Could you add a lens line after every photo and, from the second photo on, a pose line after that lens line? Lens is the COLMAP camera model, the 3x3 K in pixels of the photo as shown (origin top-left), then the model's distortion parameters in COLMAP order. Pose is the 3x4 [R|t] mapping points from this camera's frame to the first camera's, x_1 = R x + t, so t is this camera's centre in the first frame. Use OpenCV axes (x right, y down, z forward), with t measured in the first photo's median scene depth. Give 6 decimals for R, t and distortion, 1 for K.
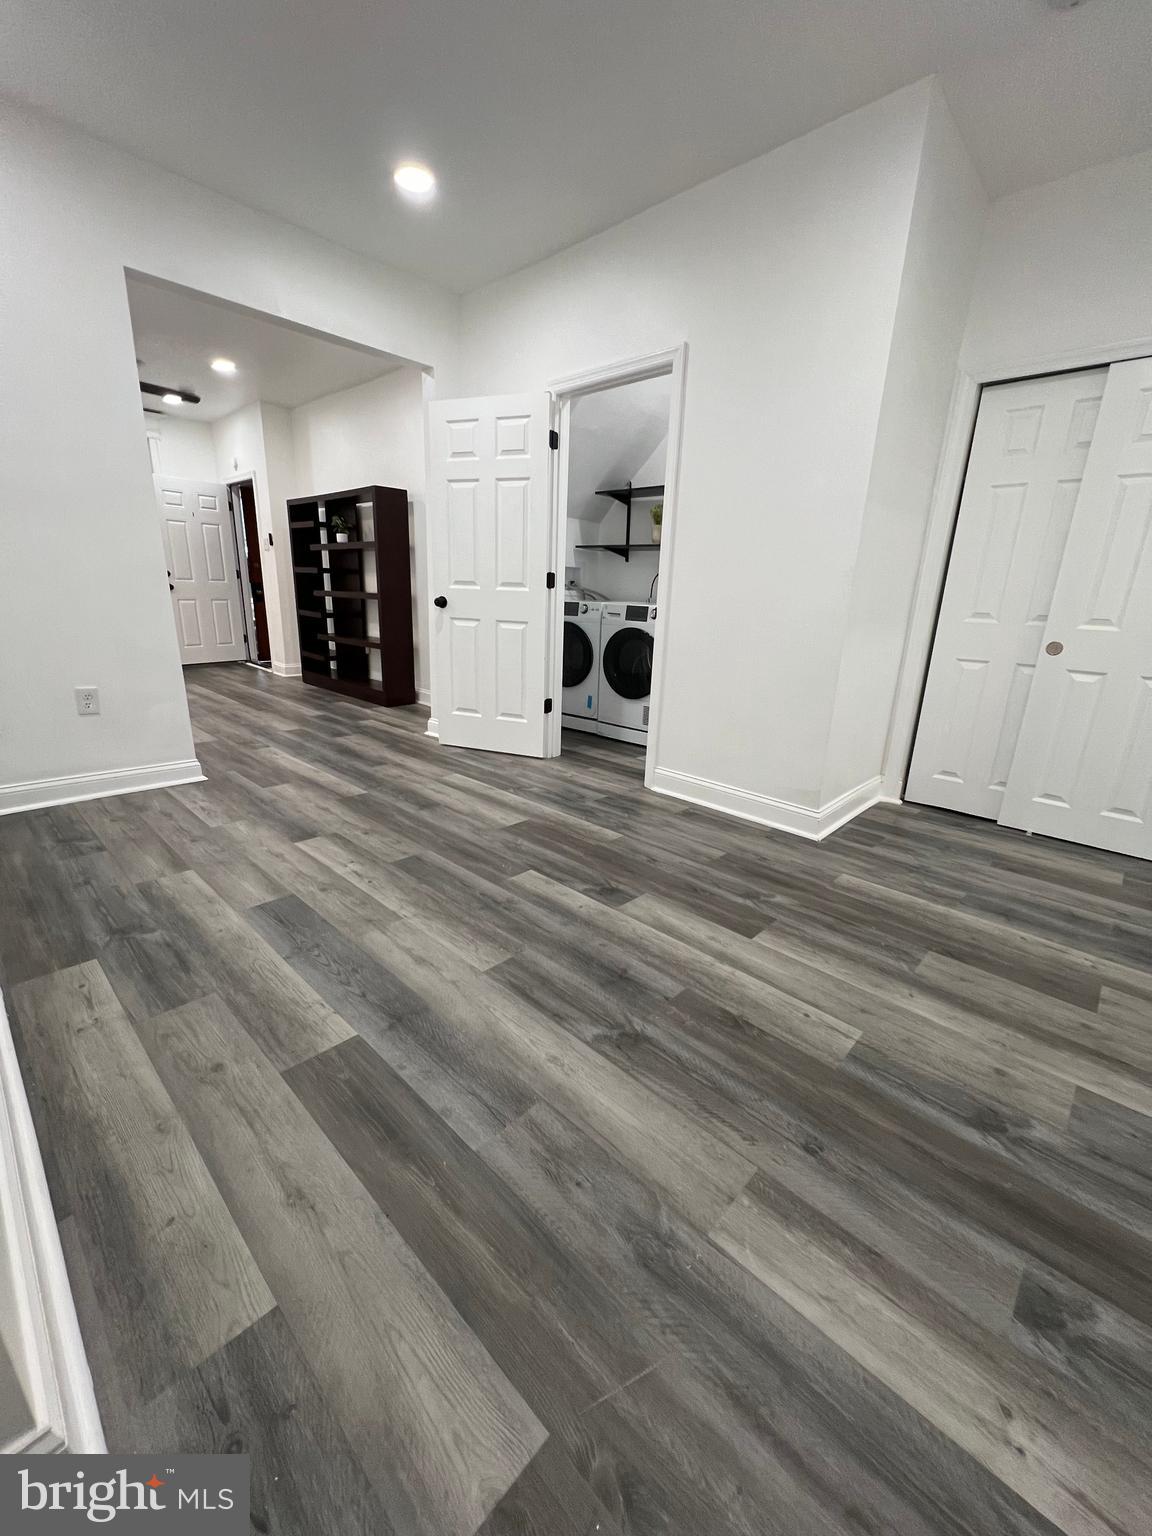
lens RADIAL K [[615.4, 0, 571.7], [0, 615.4, 769.3], [0, 0, 1]] dist [-0.003101, 0.001143]
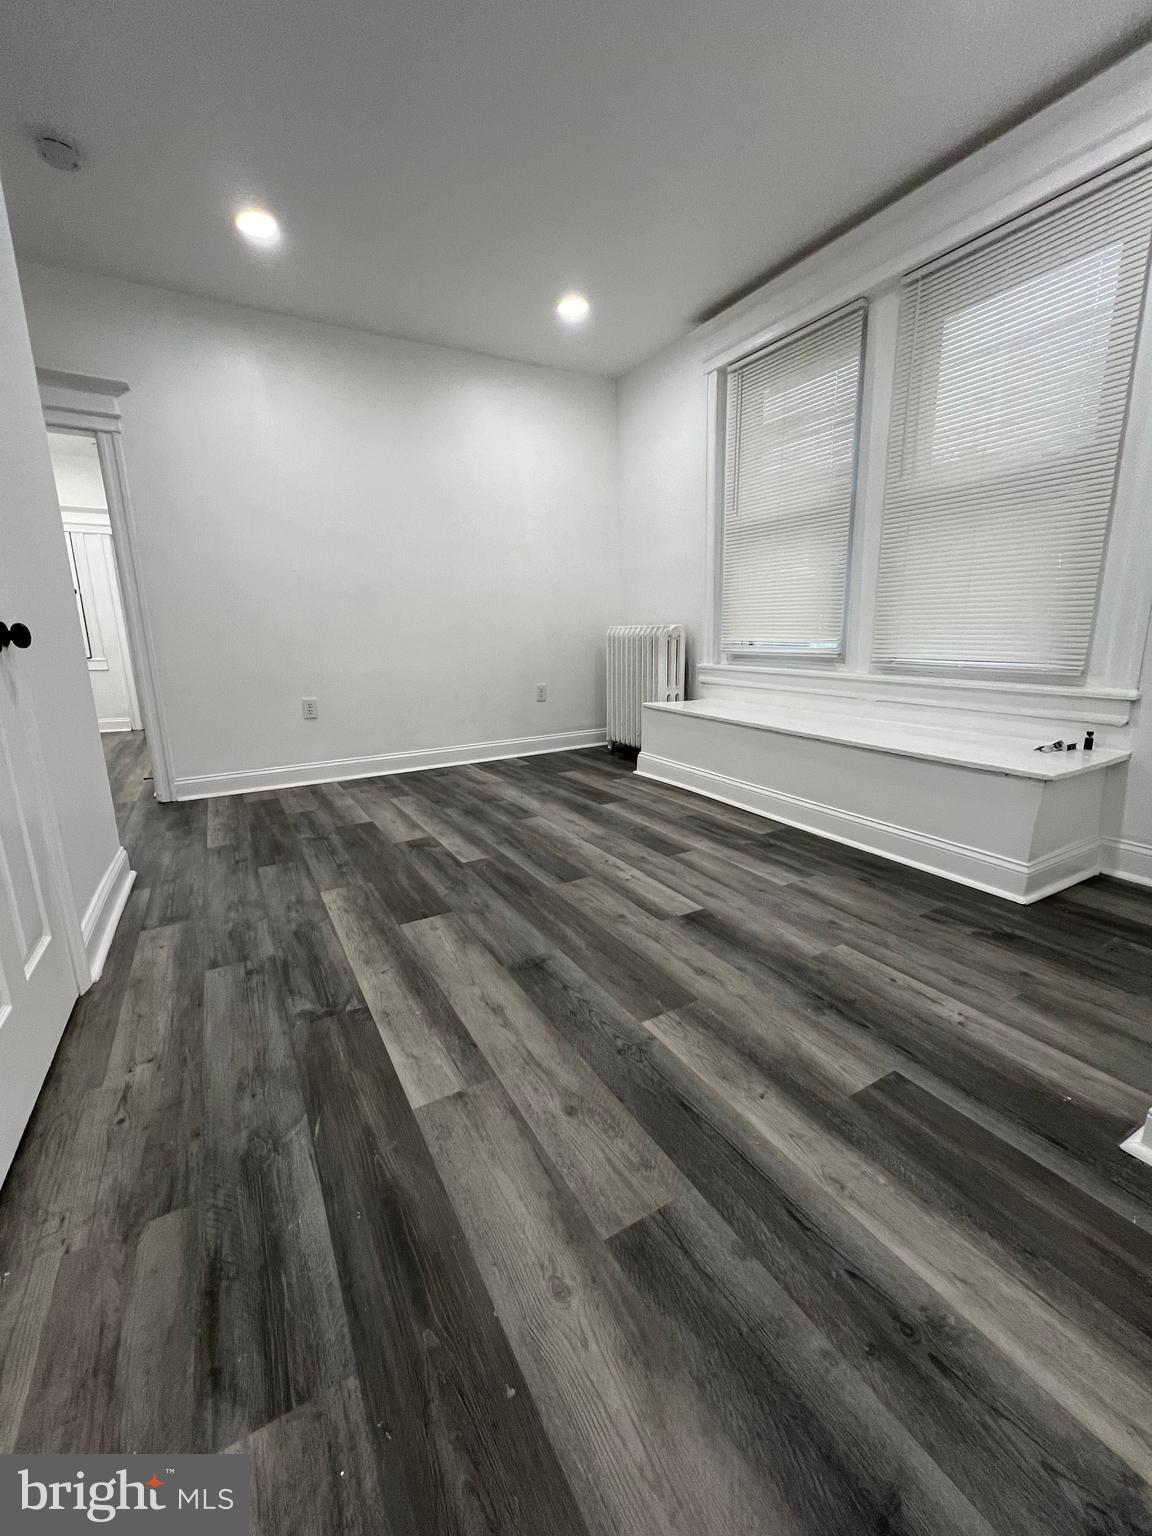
lens RADIAL K [[615.4, 0, 573.3], [0, 615.4, 768.3], [0, 0, 1]] dist [-0.003101, 0.001143]
pose [[-0.958761, -0.077630, 0.273406, -0.623653], [0.065926, 0.874993, 0.479627, -0.566517], [-0.276462, 0.477872, -0.833791, 2.072486]]
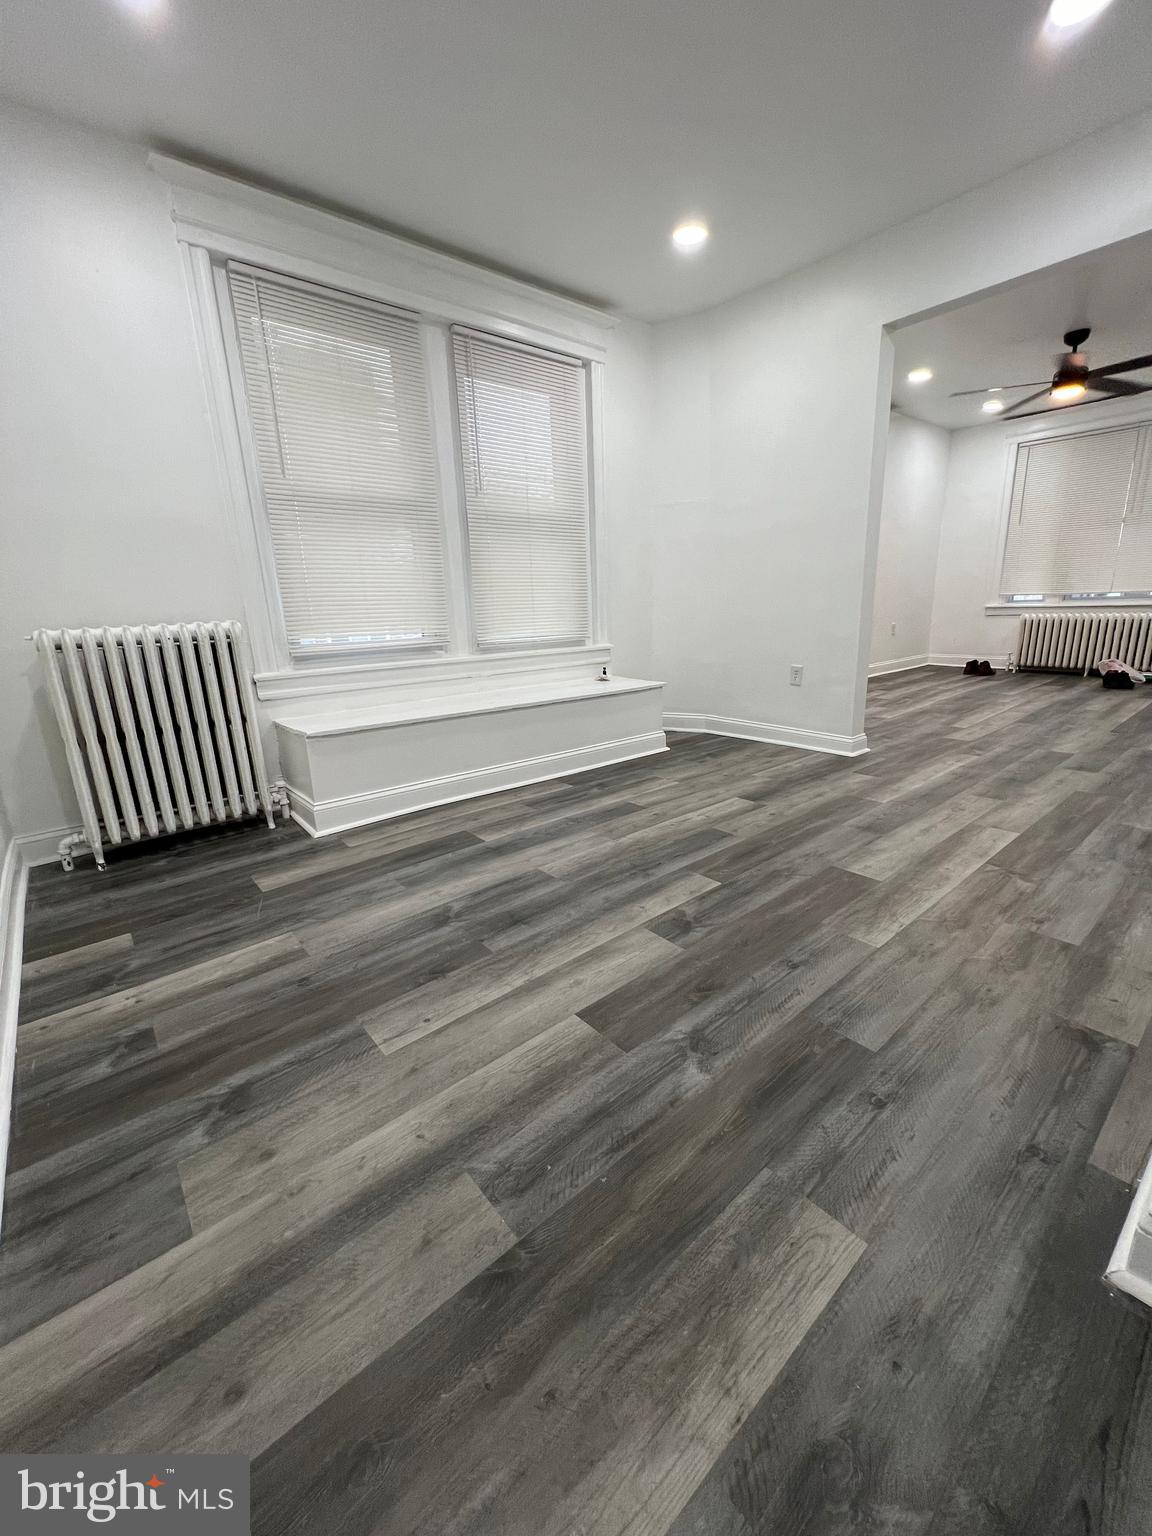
lens RADIAL K [[615.4, 0, 573.3], [0, 615.4, 768.9], [0, 0, 1]] dist [-0.003101, 0.001143]
pose [[-0.116624, 0.231091, -0.965917, 0.943106], [-0.245687, 0.935614, 0.253505, -0.203306], [0.962308, 0.266878, -0.052339, 0.930881]]
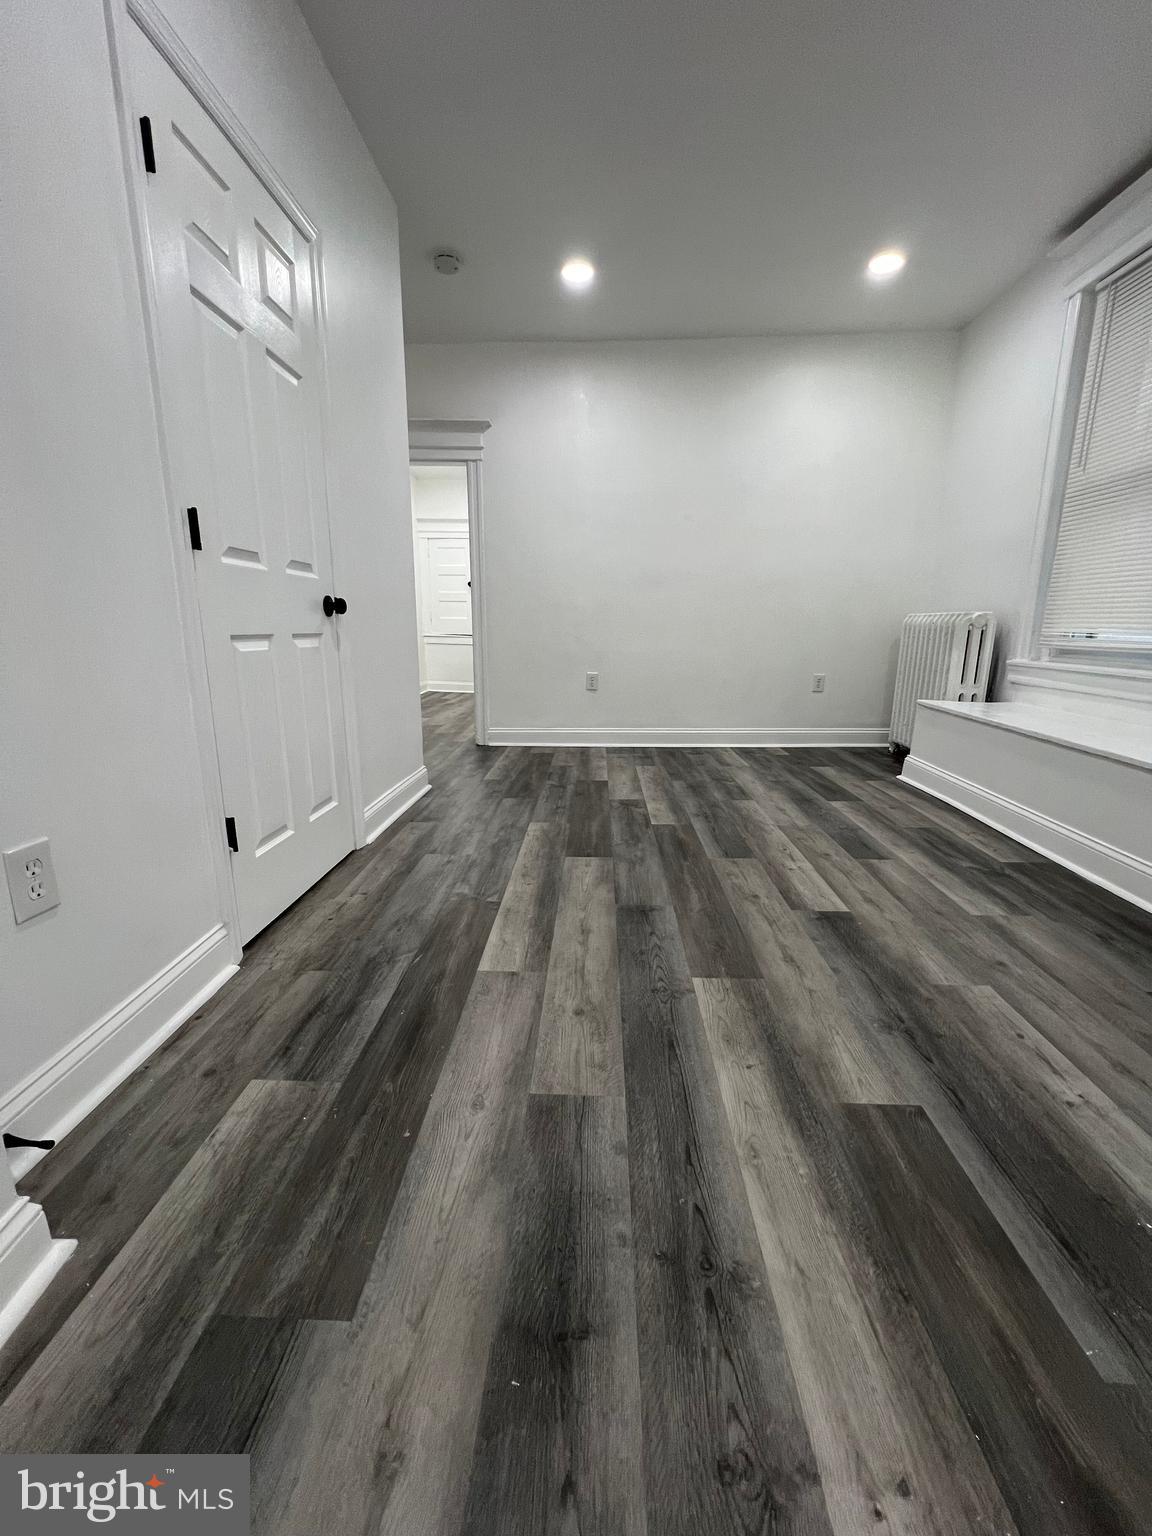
lens RADIAL K [[615.4, 0, 574.3], [0, 615.4, 768.3], [0, 0, 1]] dist [-0.003101, 0.001143]
pose [[-0.660159, -0.202768, 0.723239, -0.933853], [0.187223, 0.888063, 0.419871, -0.529517], [-0.727418, 0.412589, -0.548300, 2.006208]]
